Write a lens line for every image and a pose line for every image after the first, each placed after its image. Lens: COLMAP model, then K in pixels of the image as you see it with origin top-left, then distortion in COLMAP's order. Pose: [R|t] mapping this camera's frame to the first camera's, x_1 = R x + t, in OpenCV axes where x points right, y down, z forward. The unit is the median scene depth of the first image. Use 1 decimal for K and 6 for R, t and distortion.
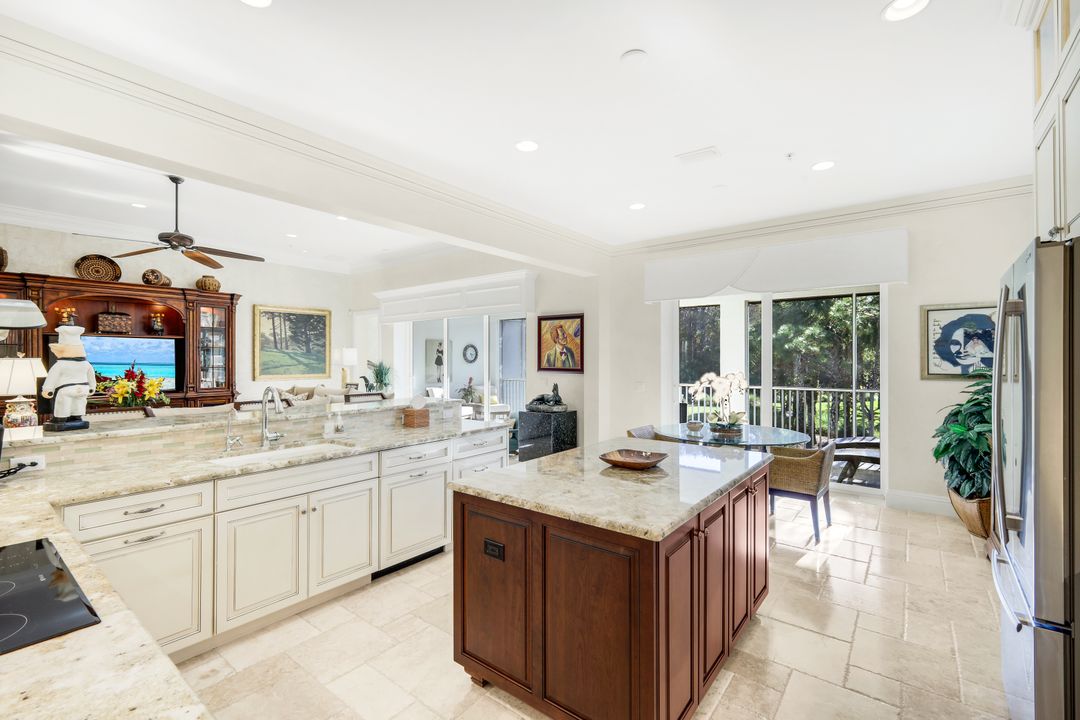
lens RADIAL K [[470.2, 0, 540.7], [0, 470.2, 357.9], [0, 0, 1]] dist [0.004259, -0.000227]
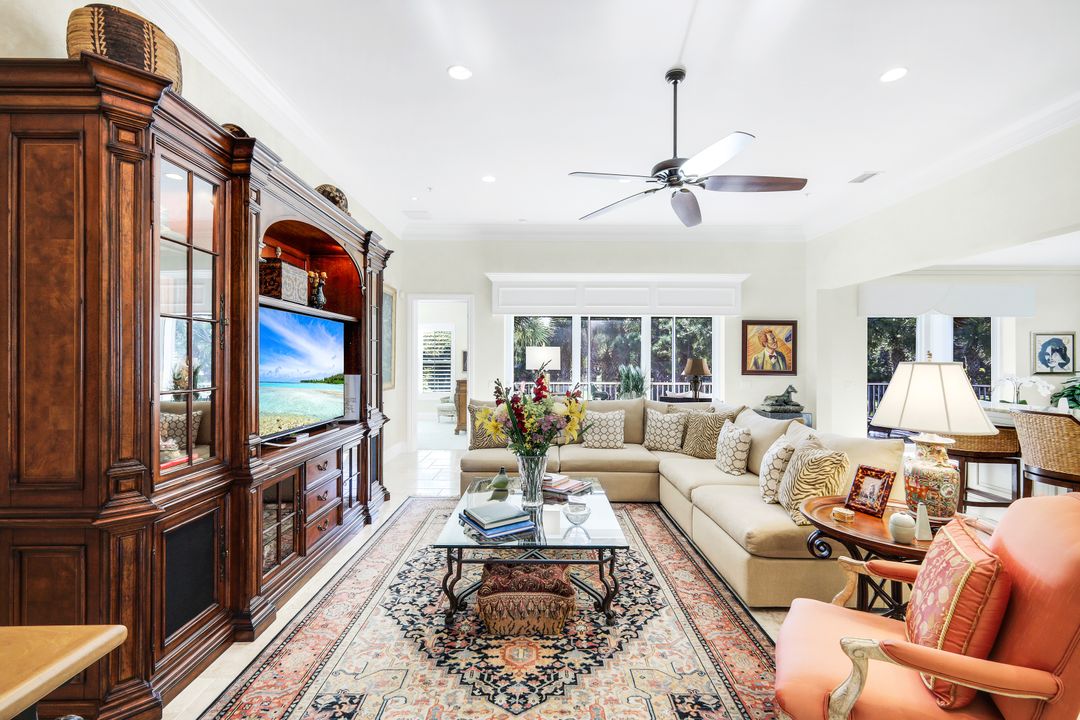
lens RADIAL K [[470.2, 0, 537.3], [0, 470.2, 358.9], [0, 0, 1]] dist [0.004259, -0.000227]
pose [[0.775974, 0.003732, 0.630754, -1.035566], [-0.006195, 0.999979, 0.001705, -0.003346], [-0.630735, -0.005230, 0.775981, 0.502821]]
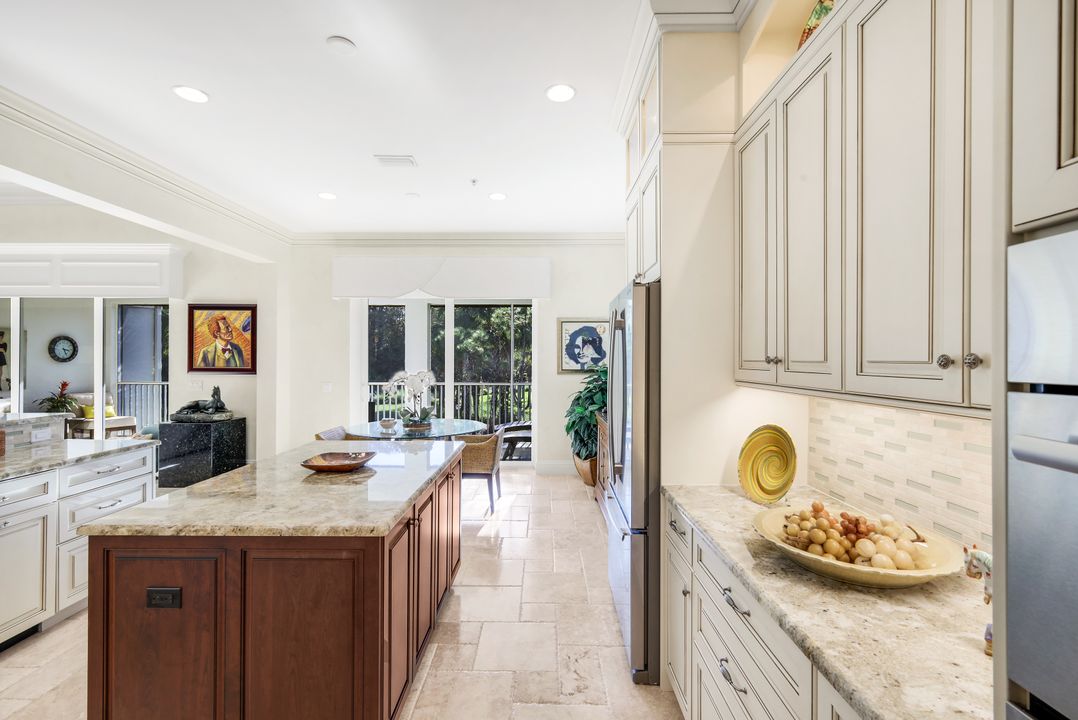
lens RADIAL K [[469.4, 0, 536.7], [0, 469.4, 356.7], [0, 0, 1]] dist [0.004259, -0.000227]
pose [[0.793889, 0.005067, 0.608041, -0.023150], [-0.005447, 0.999984, -0.001220, -0.000274], [-0.608038, -0.002343, 0.793904, -0.003127]]
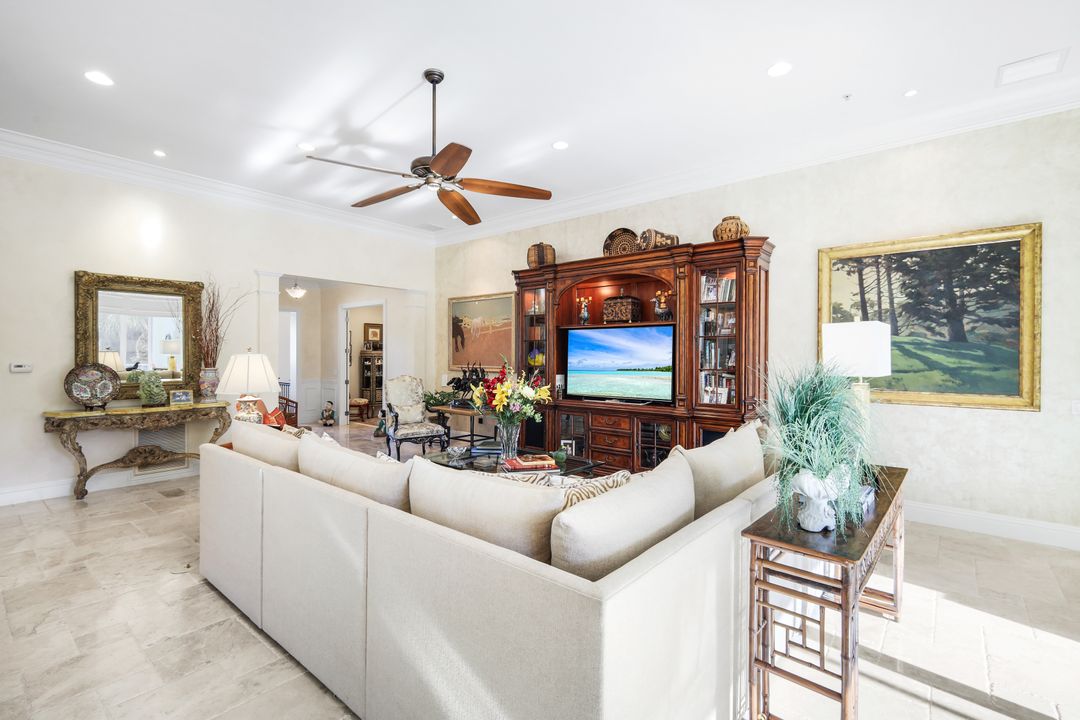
lens RADIAL K [[489.2, 0, 539.1], [0, 489.2, 357.1], [0, 0, 1]] dist [0.002183, 0.000251]
pose [[-0.033296, 0.007719, -0.999416, -0.082969], [-0.000377, 0.999970, 0.007736, -0.000774], [0.999445, 0.000634, -0.033292, 0.919187]]
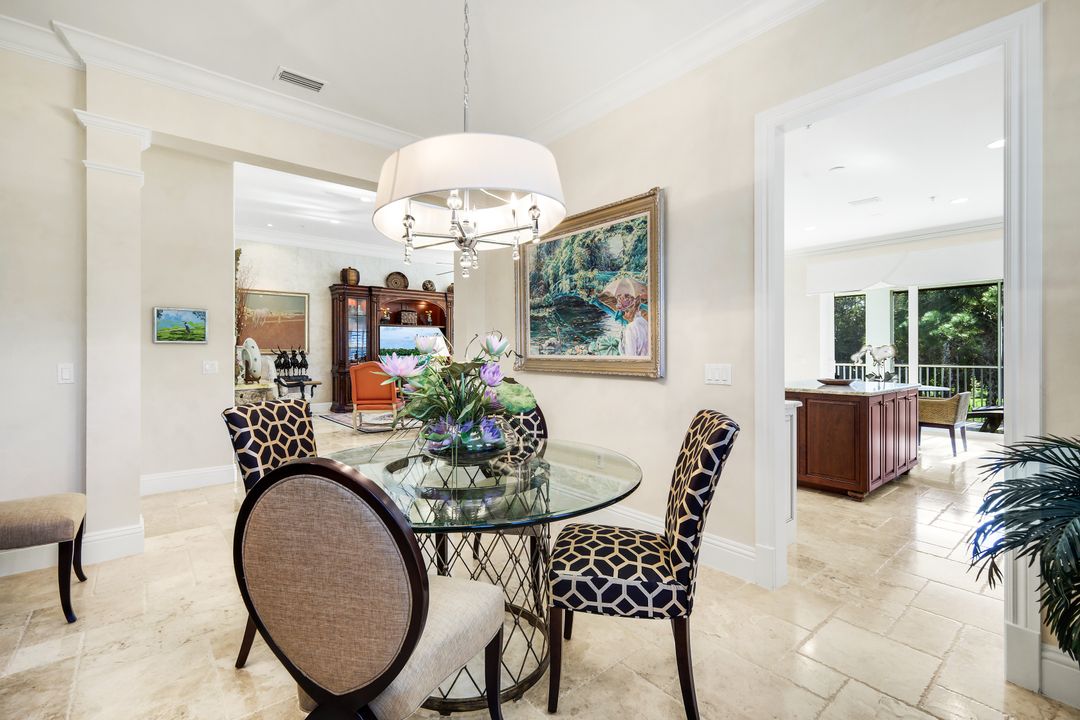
lens RADIAL K [[470.2, 0, 544.6], [0, 470.2, 351.5], [0, 0, 1]] dist [0.004259, -0.000227]
pose [[0.978638, 0.000780, -0.205589, -0.188129], [-0.000441, 0.999998, 0.001694, 0.031158], [0.205590, -0.001567, 0.978637, -0.365038]]
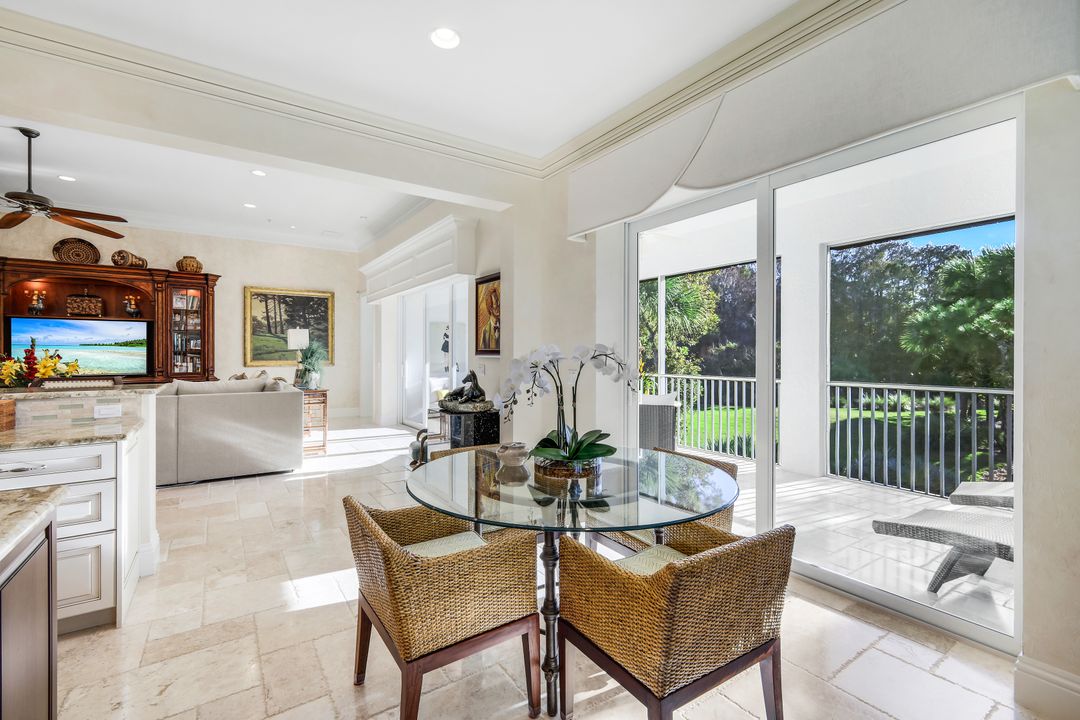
lens RADIAL K [[470.2, 0, 538.5], [0, 470.2, 356.3], [0, 0, 1]] dist [0.004259, -0.000227]
pose [[0.953909, 0.002618, -0.300085, 0.315380], [-0.000016, 0.999962, 0.008673, 0.025247], [0.300096, -0.008268, 0.953873, 0.346813]]
